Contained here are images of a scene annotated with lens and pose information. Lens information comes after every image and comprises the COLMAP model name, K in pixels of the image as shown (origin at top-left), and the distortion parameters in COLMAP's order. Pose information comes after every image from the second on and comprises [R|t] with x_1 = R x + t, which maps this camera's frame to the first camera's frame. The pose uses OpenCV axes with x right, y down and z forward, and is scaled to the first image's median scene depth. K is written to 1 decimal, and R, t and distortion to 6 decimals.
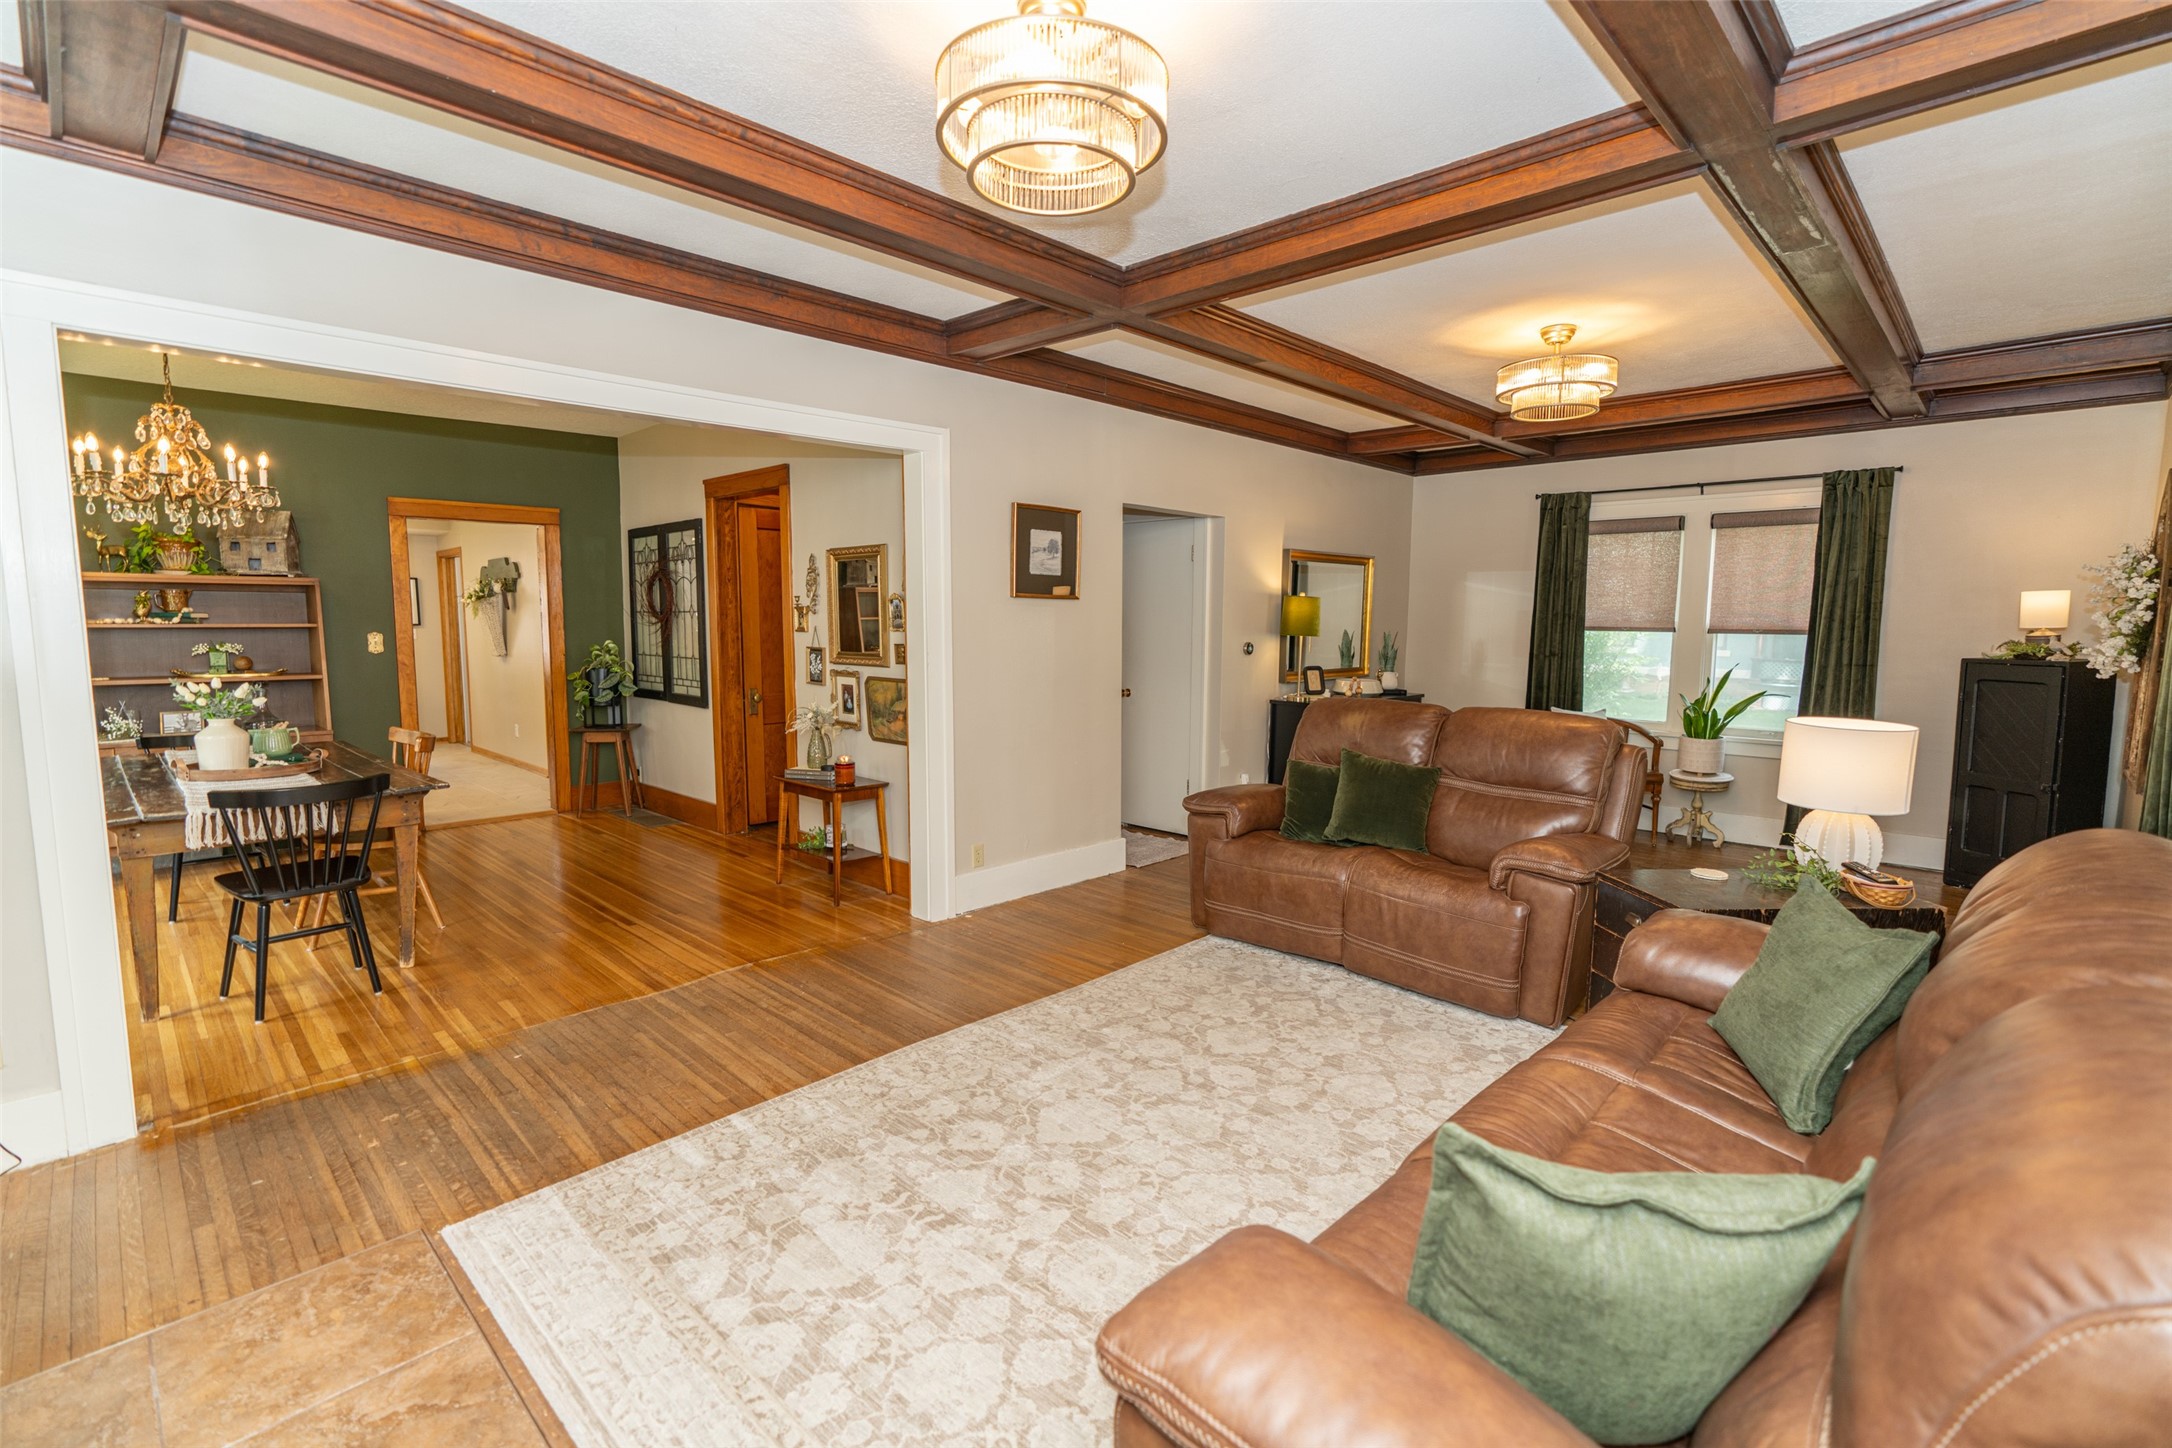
lens RADIAL K [[978.7, 0, 1084.3], [0, 978.7, 719.0], [0, 0, 1]] dist [-0.012873, 0.003114]
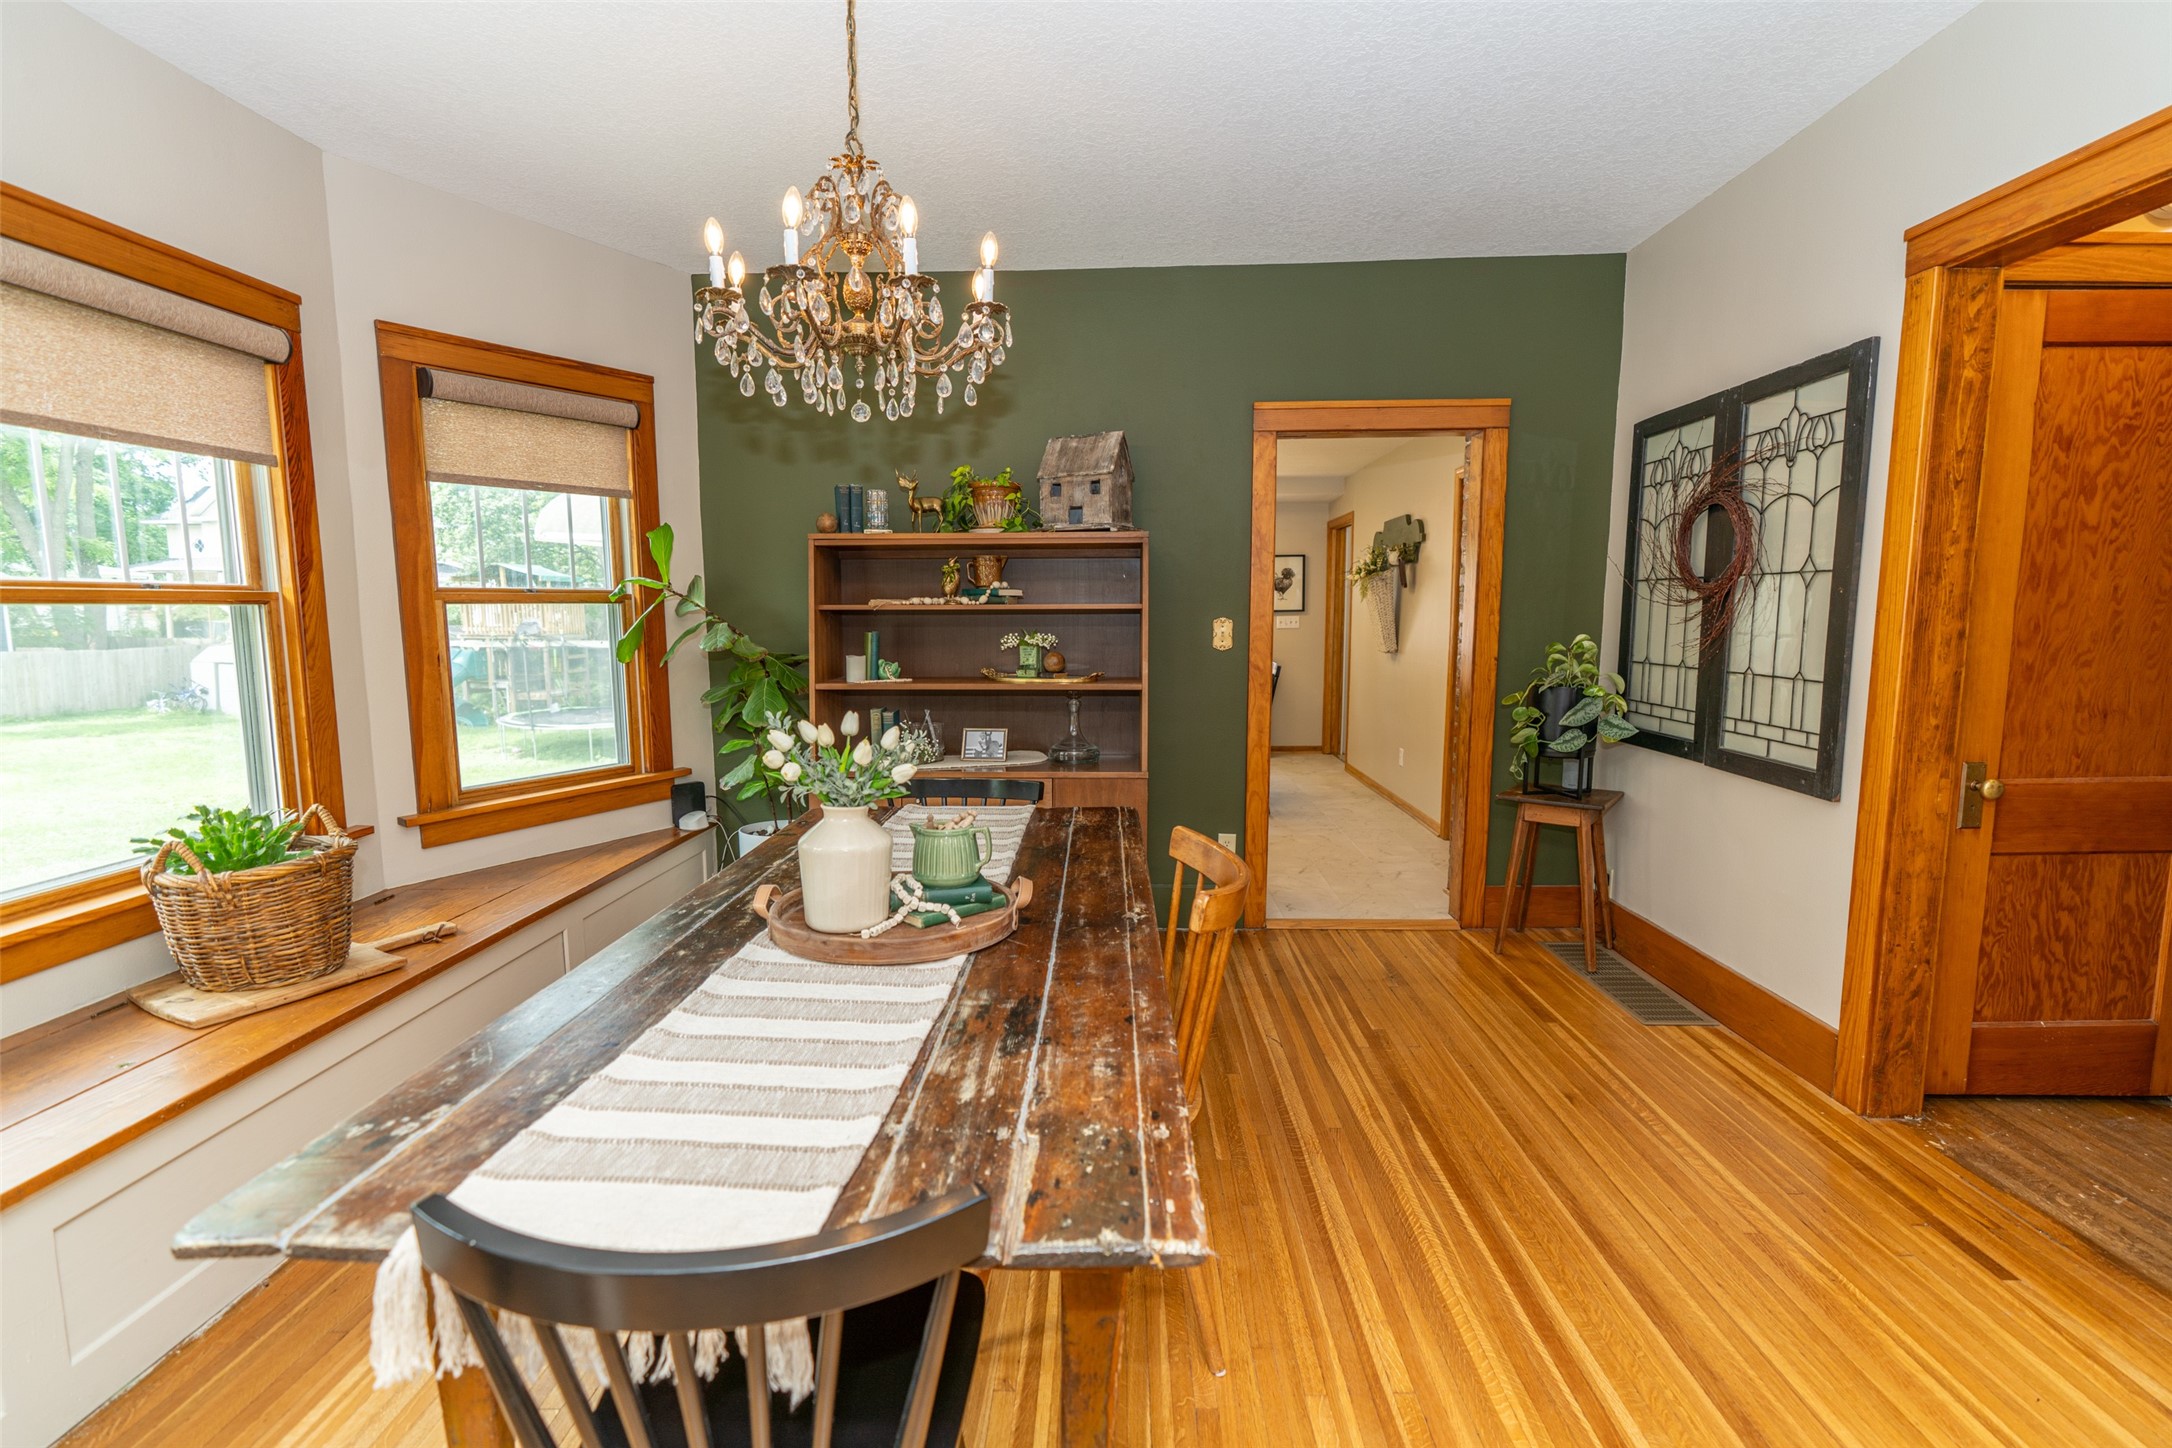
lens RADIAL K [[978.7, 0, 1085.8], [0, 978.7, 727.7], [0, 0, 1]] dist [-0.012873, 0.003114]
pose [[0.674413, 0.082234, -0.733760, -0.346313], [-0.068416, 0.996463, 0.048793, -0.047261], [0.735178, 0.017294, 0.677654, 0.555164]]
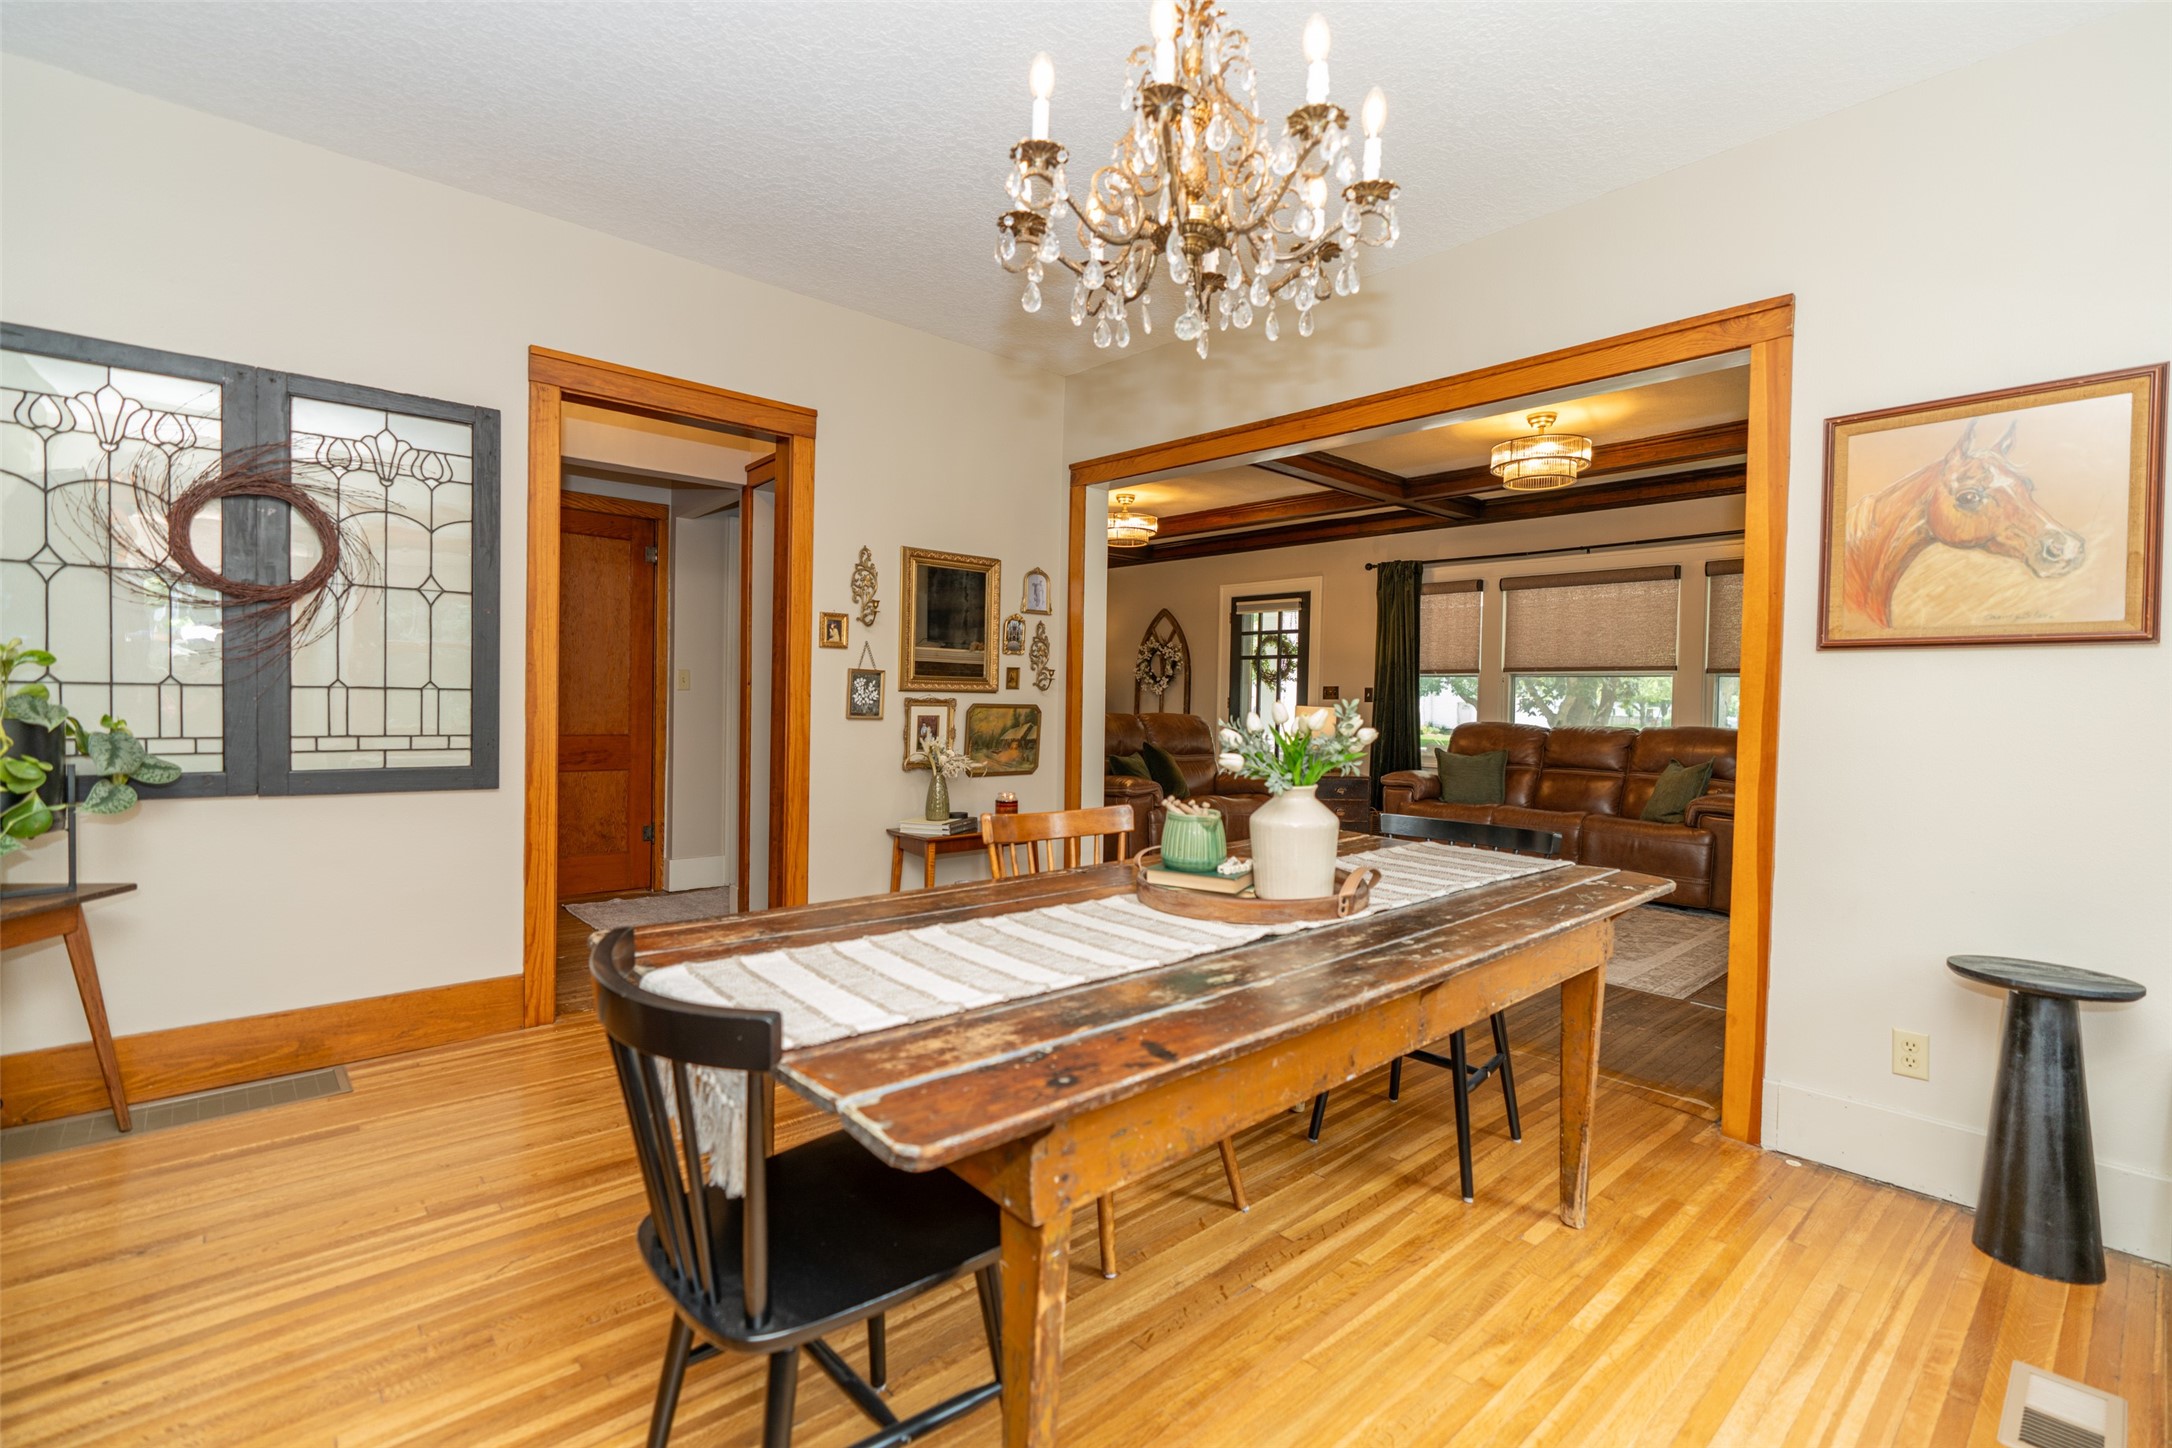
lens RADIAL K [[978.7, 0, 1078.2], [0, 978.7, 714.0], [0, 0, 1]] dist [-0.012873, 0.003114]
pose [[0.075967, -0.022615, 0.996854, -0.992489], [0.081648, 0.996527, 0.016386, -0.037713], [-0.993762, 0.080147, 0.077549, 0.765369]]
